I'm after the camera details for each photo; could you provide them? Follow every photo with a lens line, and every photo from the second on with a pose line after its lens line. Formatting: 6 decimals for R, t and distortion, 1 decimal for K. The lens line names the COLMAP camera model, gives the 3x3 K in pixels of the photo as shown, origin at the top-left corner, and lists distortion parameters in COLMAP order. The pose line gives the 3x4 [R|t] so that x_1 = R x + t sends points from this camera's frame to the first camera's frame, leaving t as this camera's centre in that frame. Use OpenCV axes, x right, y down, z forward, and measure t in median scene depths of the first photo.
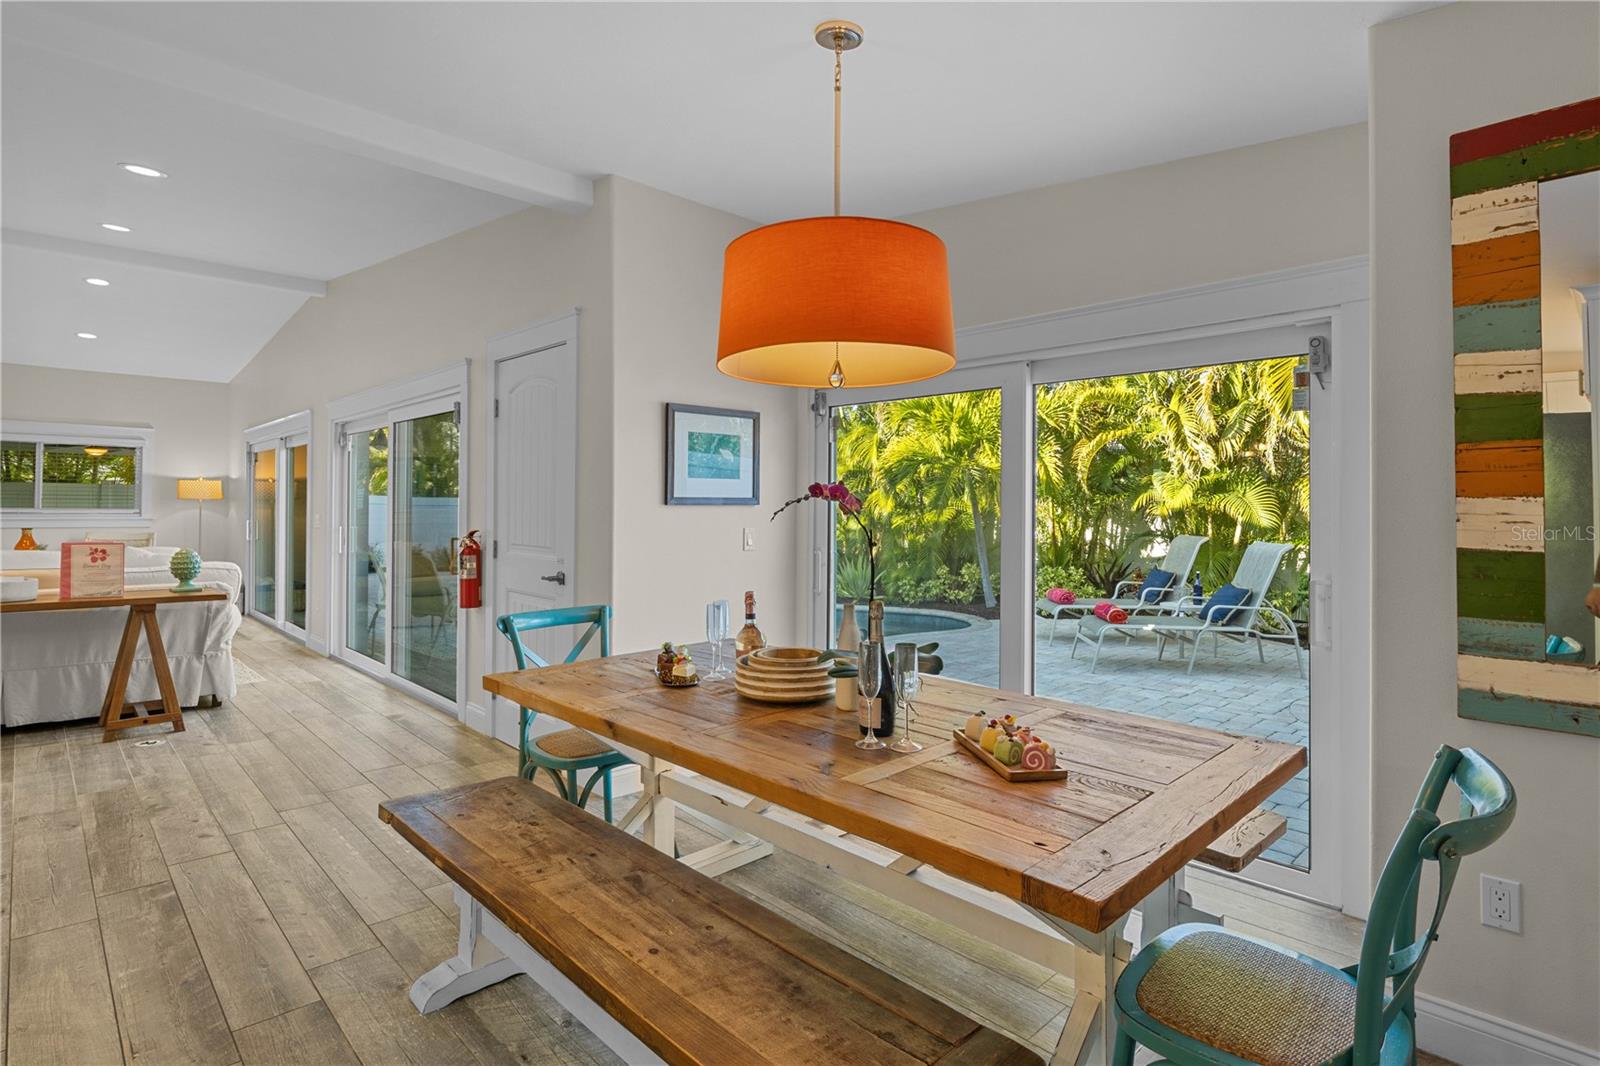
lens RADIAL K [[806.4, 0, 796.3], [0, 806.4, 536.0], [0, 0, 1]] dist [-0.007203, -0.000063]
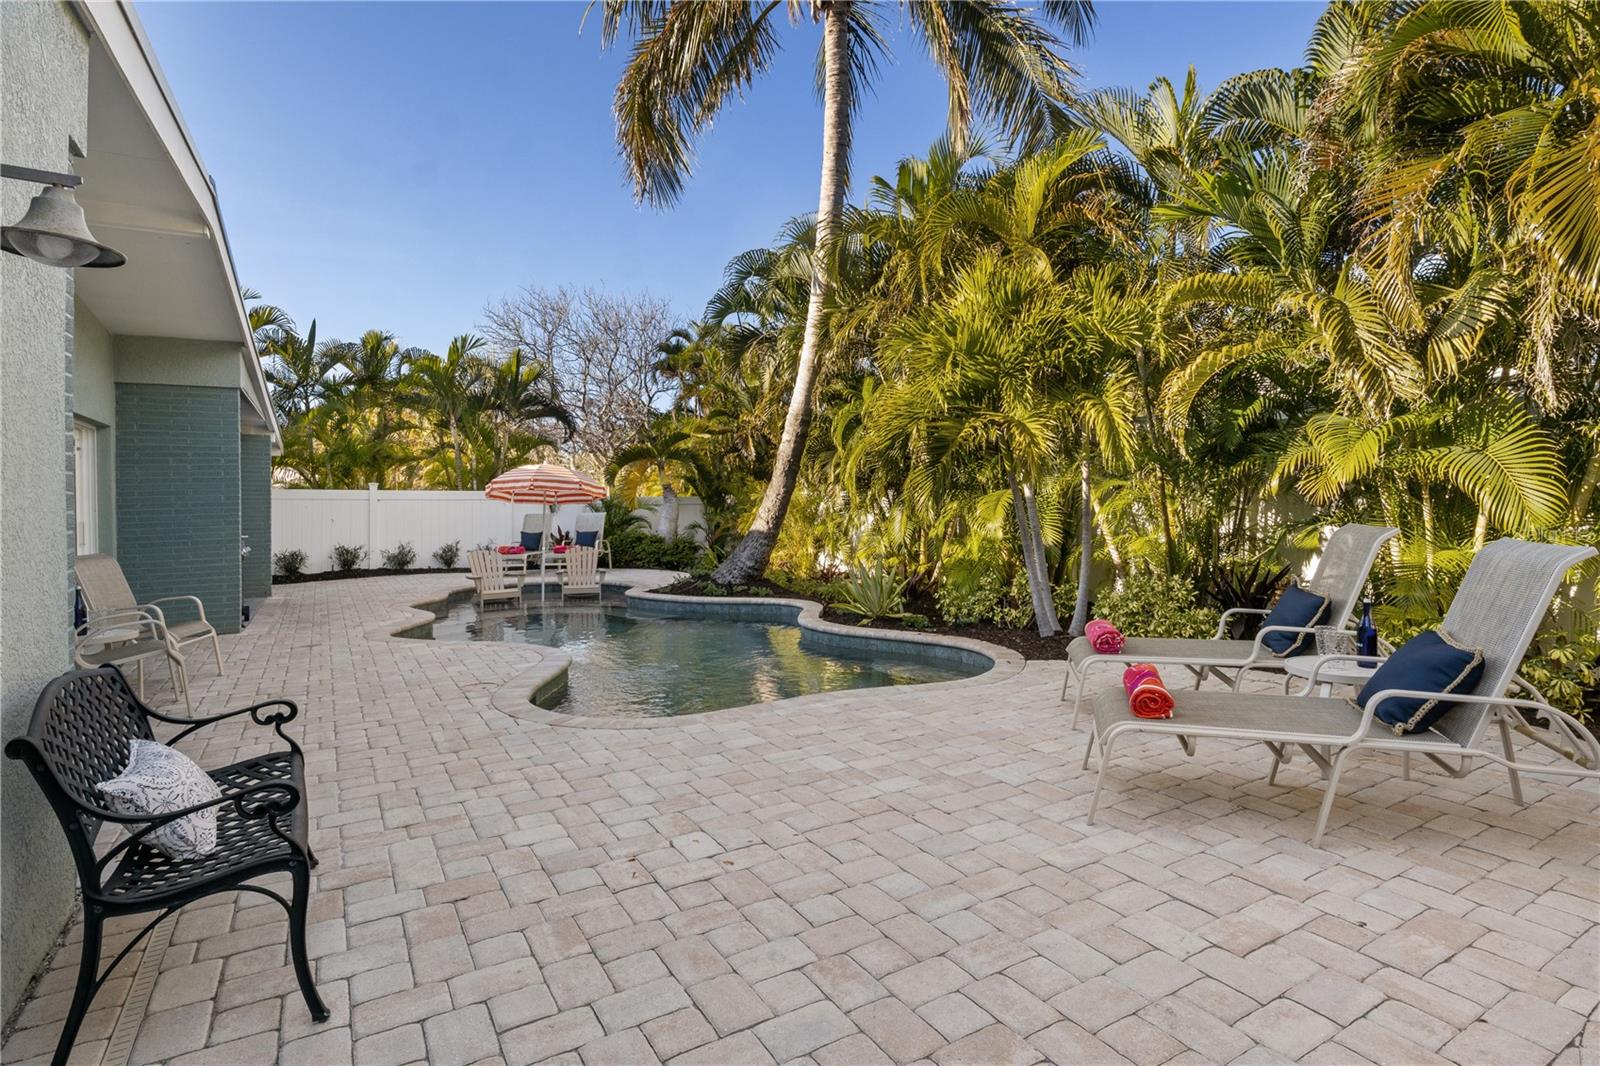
lens RADIAL K [[806.4, 0, 796.7], [0, 806.4, 532.8], [0, 0, 1]] dist [-0.007203, -0.000063]
pose [[0.972979, -0.008846, -0.230723, 0.242816], [0.010192, 0.999937, 0.004643, -0.001813], [0.230668, -0.006869, 0.973008, 0.392588]]
